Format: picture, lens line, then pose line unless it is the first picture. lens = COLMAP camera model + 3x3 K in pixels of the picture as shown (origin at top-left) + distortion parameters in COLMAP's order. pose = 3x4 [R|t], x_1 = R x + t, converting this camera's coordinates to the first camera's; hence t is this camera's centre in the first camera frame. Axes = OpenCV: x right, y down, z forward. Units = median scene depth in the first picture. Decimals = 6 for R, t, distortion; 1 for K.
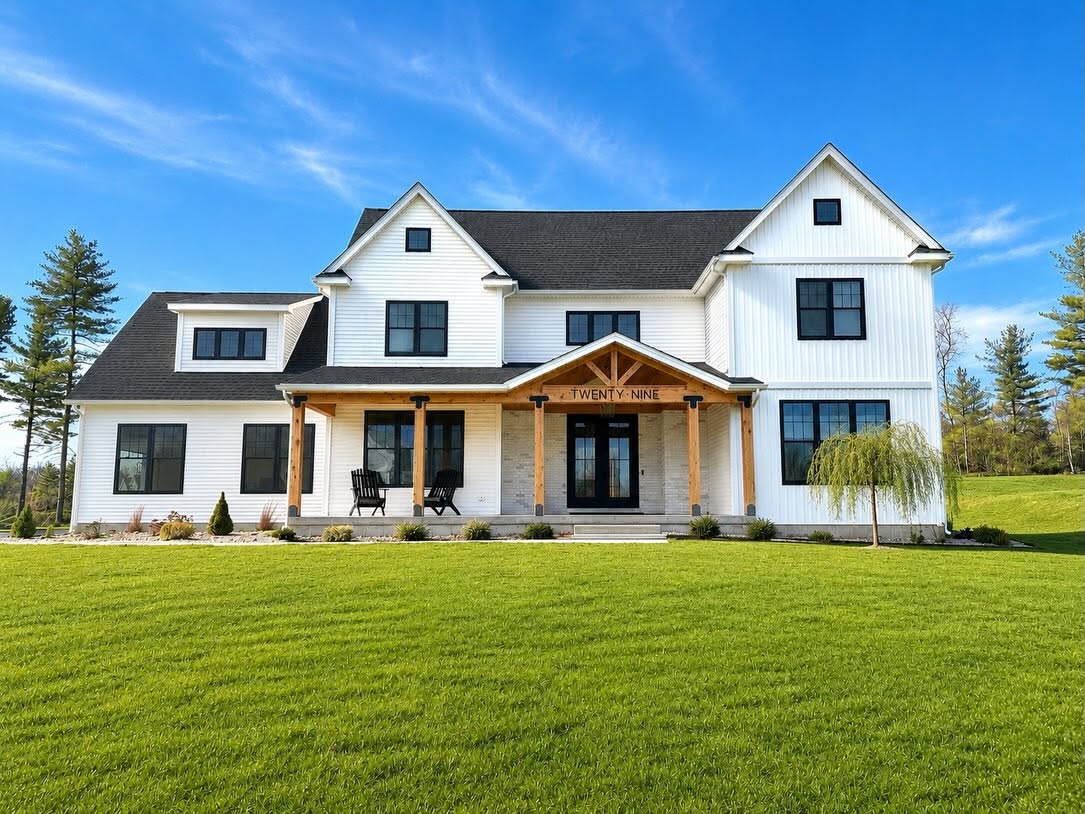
lens RADIAL K [[758.1, 0, 542.5], [0, 758.1, 407.0], [0, 0, 1]] dist [0.056416, -0.000709]
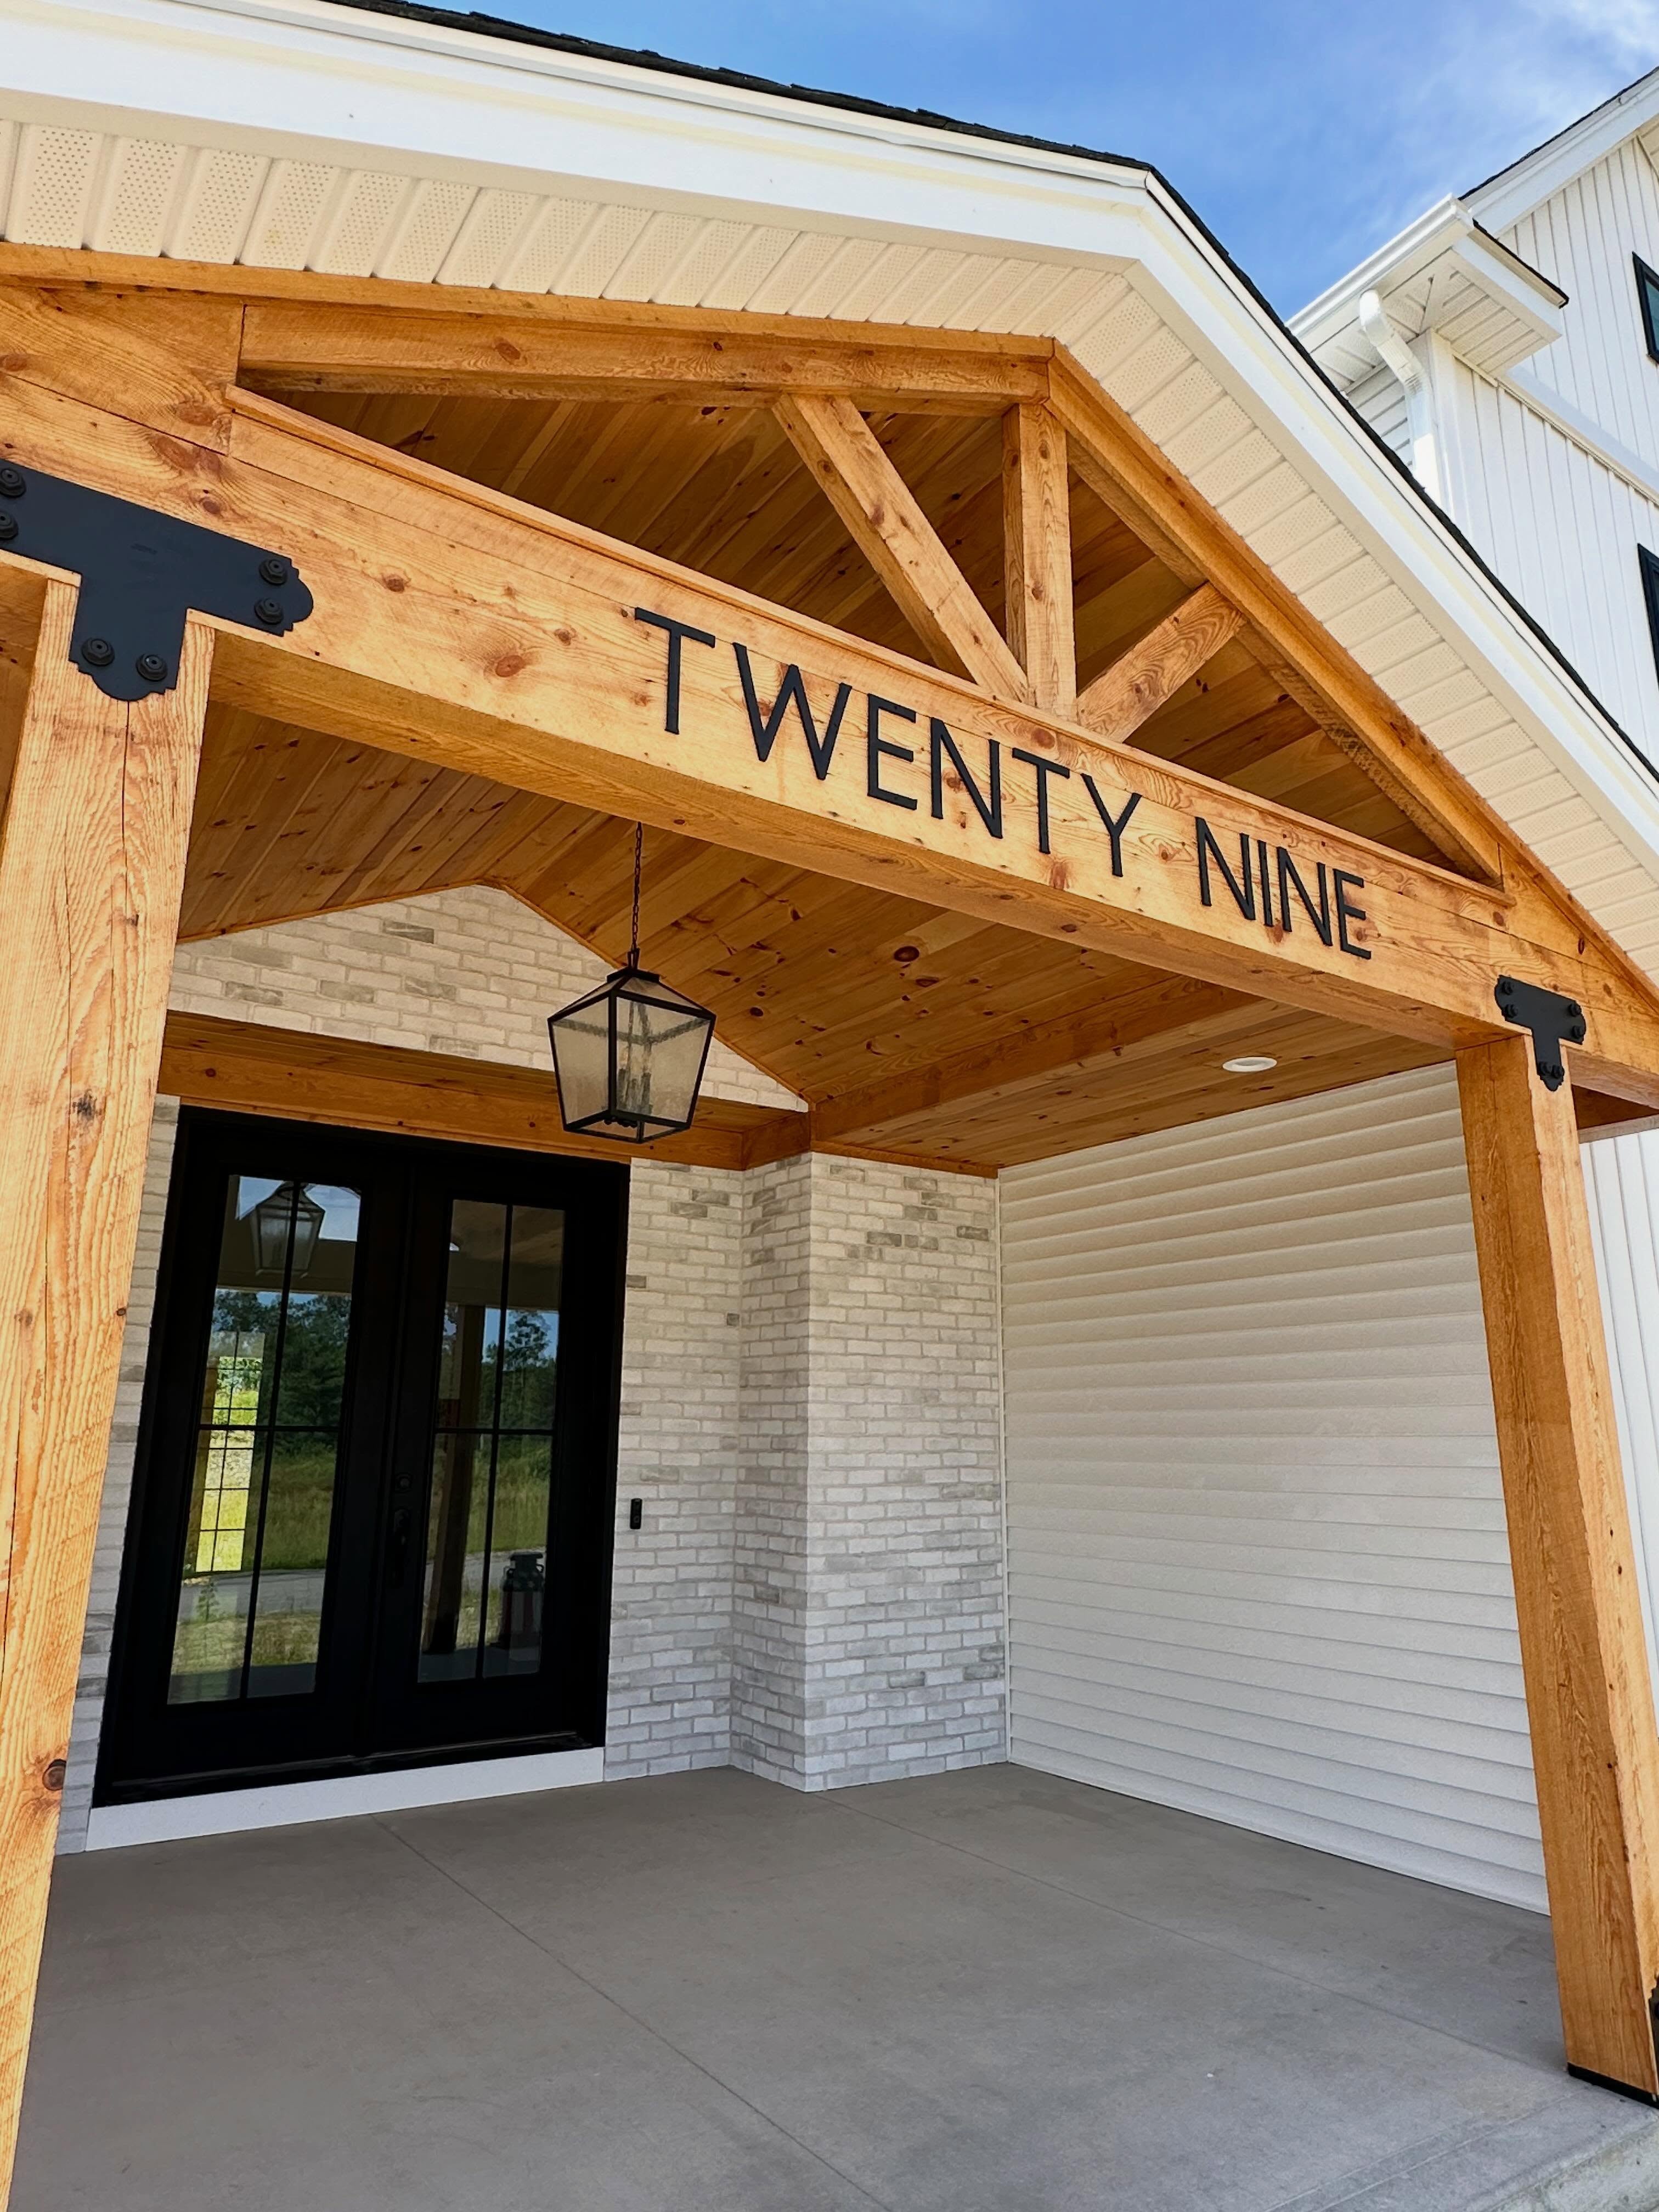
lens RADIAL K [[1377.6, 0, 829.5], [0, 1377.6, 1106.0], [0, 0, 1]] dist [-0.001286, -0.000289]
pose [[0.830613, 0.139932, 0.538981, -0.011656], [-0.082959, 0.988206, -0.128714, 0.040949], [-0.550635, 0.062198, 0.832426, 0.882112]]
